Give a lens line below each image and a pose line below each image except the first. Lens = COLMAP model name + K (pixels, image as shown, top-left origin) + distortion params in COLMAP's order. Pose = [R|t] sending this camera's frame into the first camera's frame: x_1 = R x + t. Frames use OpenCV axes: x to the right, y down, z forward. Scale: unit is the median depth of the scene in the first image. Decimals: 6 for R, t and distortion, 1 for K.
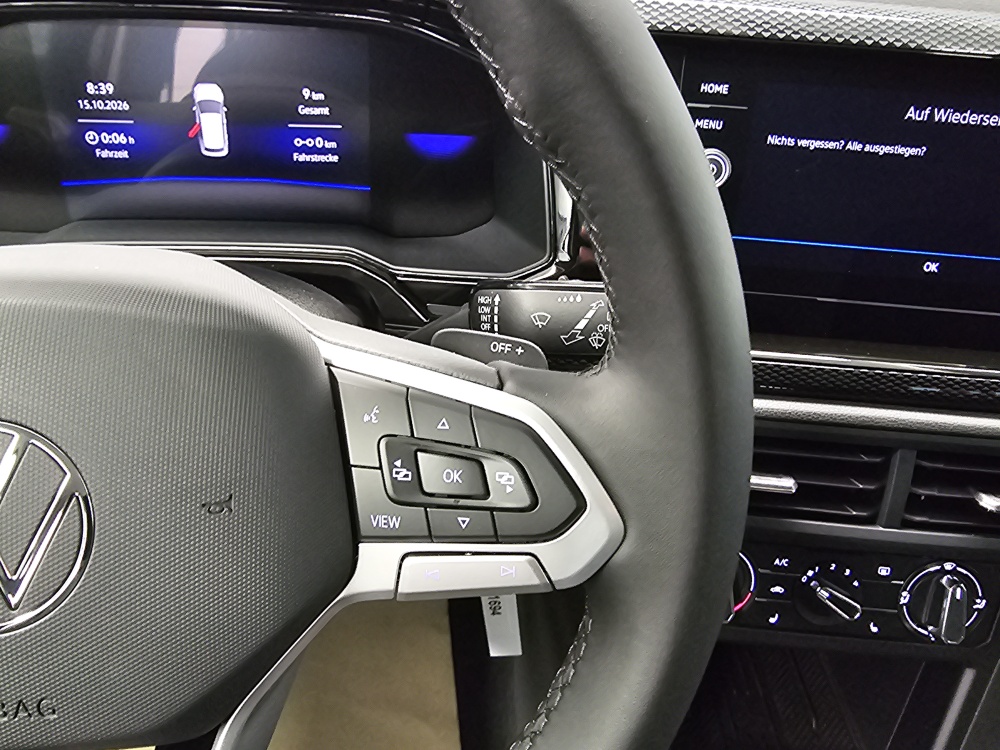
lens RADIAL K [[699.8, 0, 421.5], [0, 699.8, 369.3], [0, 0, 1]] dist [0.015537, -0.017600]
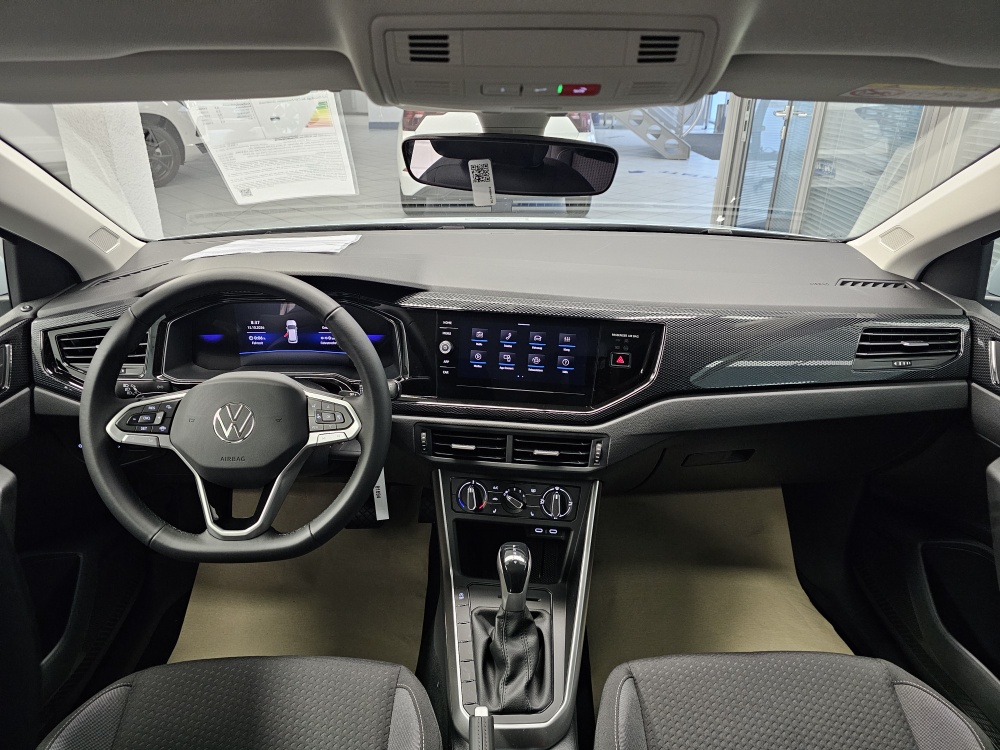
lens RADIAL K [[676.3, 0, 496.1], [0, 676.3, 371.7], [0, 0, 1]] dist [0.065001, -0.067523]
pose [[0.998871, -0.013626, -0.045502, 0.689126], [0.004178, 0.979463, -0.201582, 0.391001], [0.047314, 0.201164, 0.978414, -1.729994]]
